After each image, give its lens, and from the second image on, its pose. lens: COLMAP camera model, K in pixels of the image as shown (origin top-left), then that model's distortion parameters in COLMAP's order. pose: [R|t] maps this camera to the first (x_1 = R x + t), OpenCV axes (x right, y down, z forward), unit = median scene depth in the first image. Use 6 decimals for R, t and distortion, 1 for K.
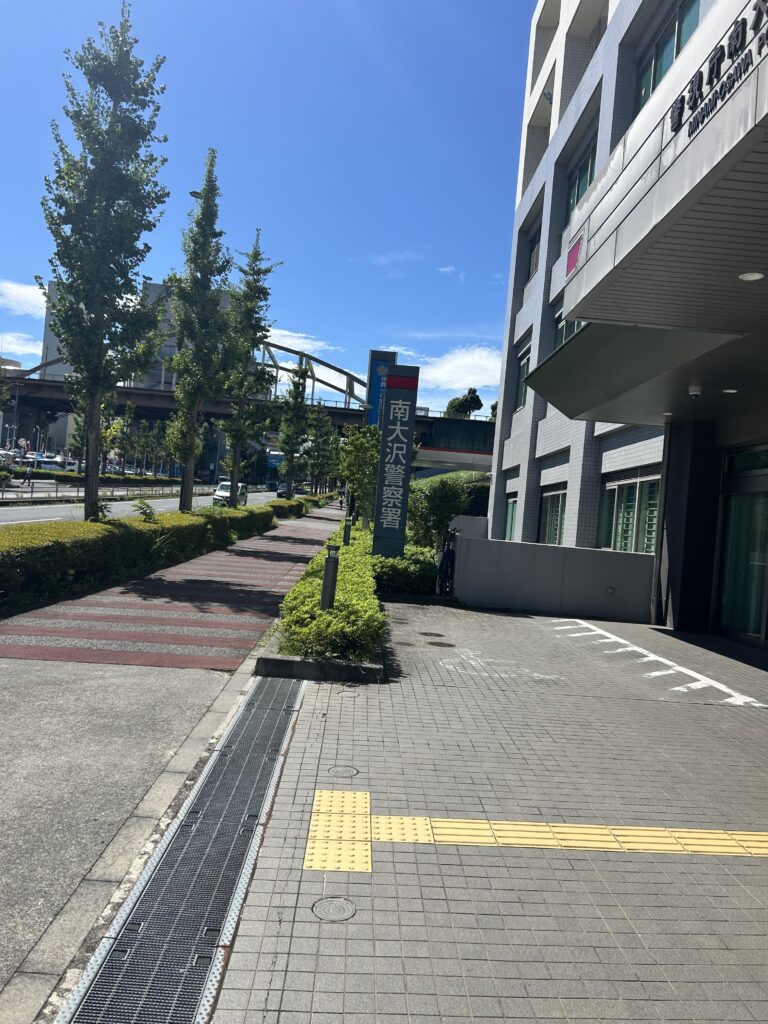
lens RADIAL K [[760.9, 0, 381.1], [0, 760.9, 508.9], [0, 0, 1]] dist [0.063311, -0.068878]
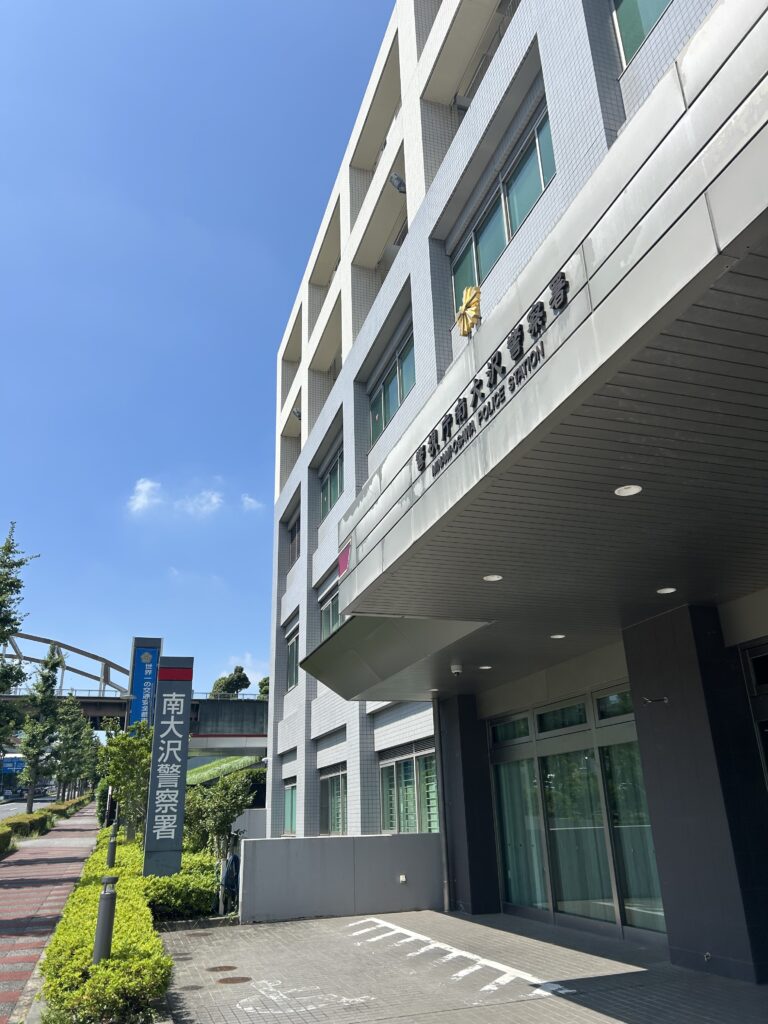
lens RADIAL K [[761.6, 0, 378.1], [0, 761.6, 517.0], [0, 0, 1]] dist [0.058448, -0.070573]
pose [[0.954518, -0.003850, 0.298128, -0.016477], [0.104786, 0.940461, -0.323348, -0.012045], [-0.279133, 0.339881, 0.898090, -0.016313]]
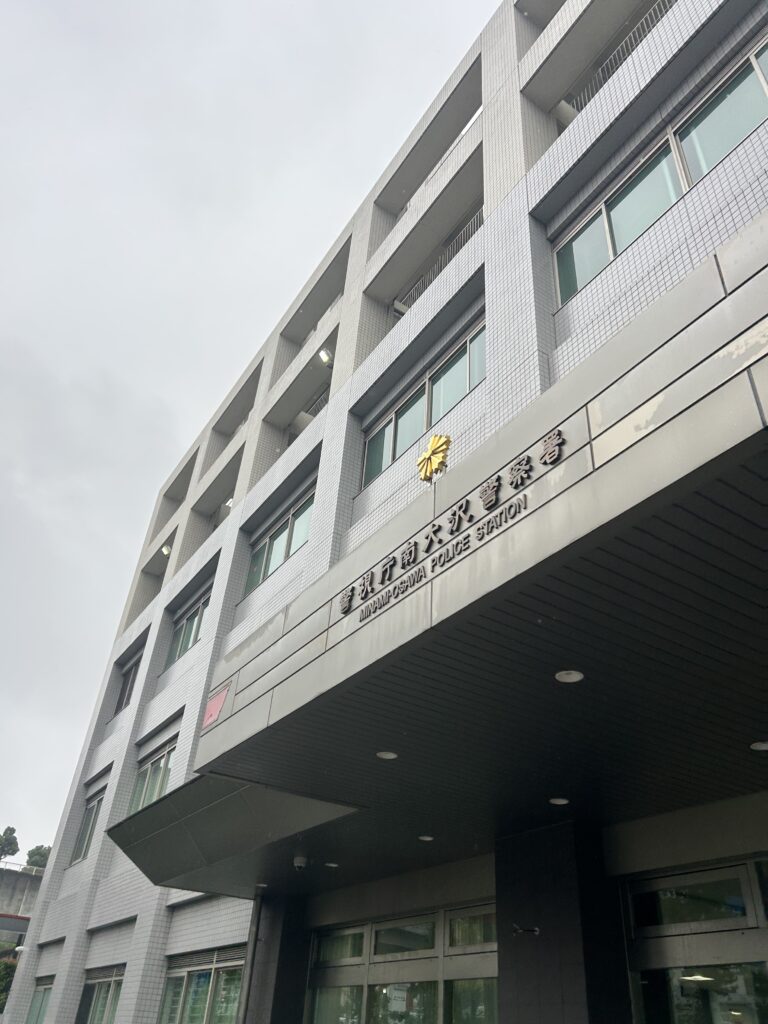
lens RADIAL K [[760.9, 0, 381.1], [0, 760.9, 508.9], [0, 0, 1]] dist [0.063311, -0.068878]
pose [[0.854233, 0.277234, 0.439804, -0.035089], [-0.000779, 0.846636, -0.532172, -0.011137], [-0.519890, 0.454256, 0.723440, 0.037808]]
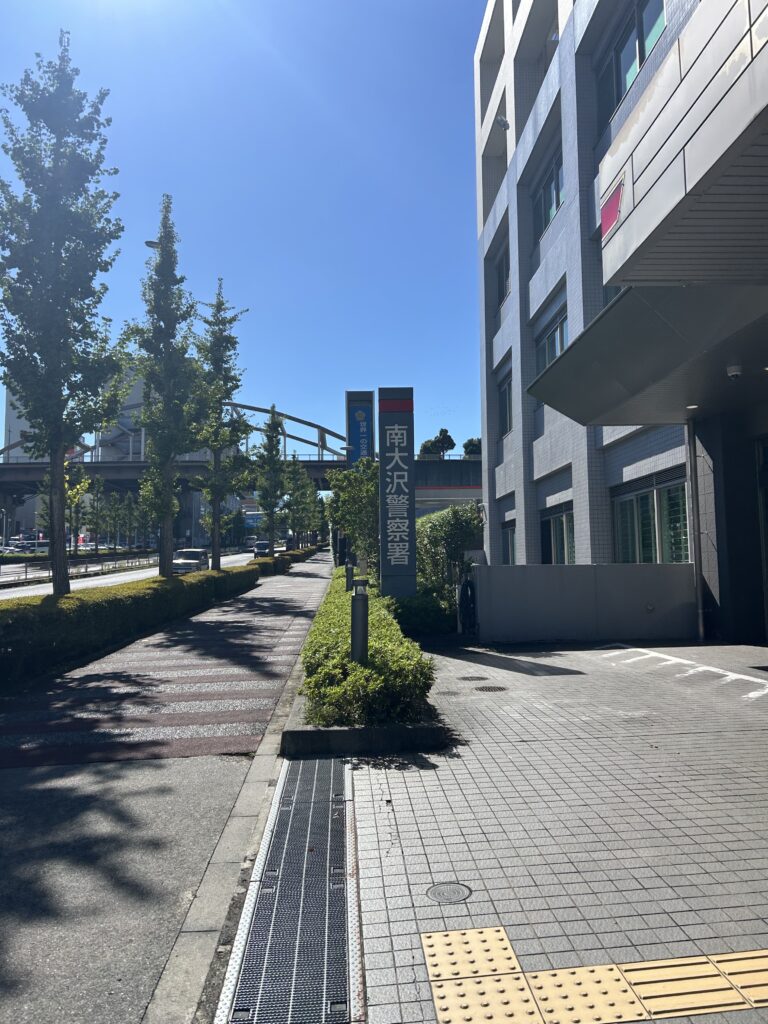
lens RADIAL K [[759.5, 0, 400.3], [0, 759.5, 490.6], [0, 0, 1]] dist [0.051688, -0.049476]
pose [[0.993414, -0.098640, 0.058301, -0.030541], [0.103391, 0.990999, -0.085035, 0.014426], [-0.049388, 0.090503, 0.994671, 0.095212]]
